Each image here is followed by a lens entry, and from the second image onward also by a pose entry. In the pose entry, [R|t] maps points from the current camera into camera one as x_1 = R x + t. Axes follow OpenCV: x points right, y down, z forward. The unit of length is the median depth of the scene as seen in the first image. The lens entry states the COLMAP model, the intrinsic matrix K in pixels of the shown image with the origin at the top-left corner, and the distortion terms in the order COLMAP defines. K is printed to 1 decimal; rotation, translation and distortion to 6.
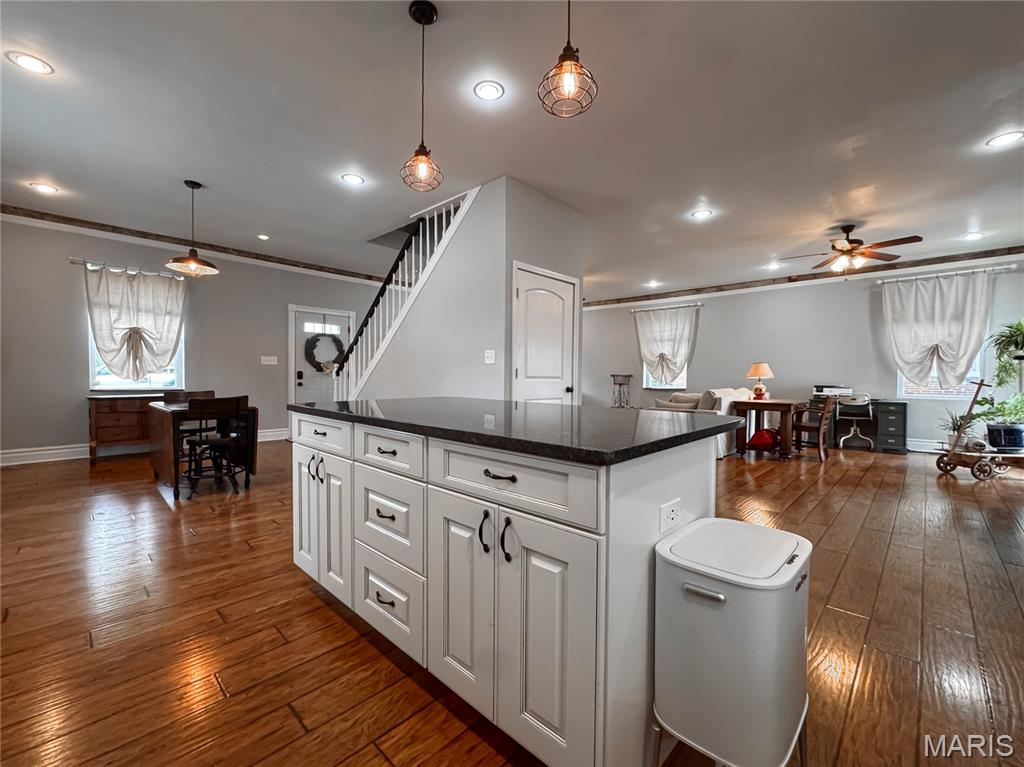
lens RADIAL K [[395.3, 0, 512.0], [0, 395.3, 383.5], [0, 0, 1]] dist [0.000524, 0.000123]
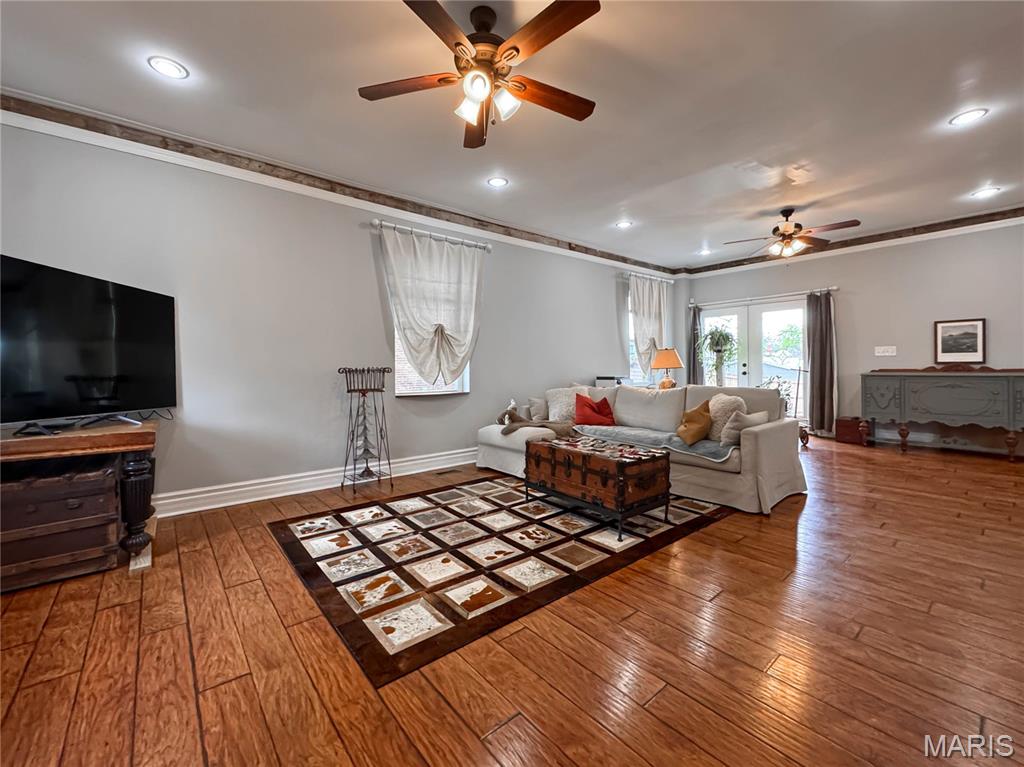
lens RADIAL K [[446.0, 0, 454.8], [0, 446.0, 376.0], [0, 0, 1]] dist [-0.059312, 0.009855]
pose [[0.124546, -0.028224, 0.991812, -0.181796], [0.032390, 0.999178, 0.024366, -0.023854], [-0.991685, 0.029090, 0.125358, 0.911918]]
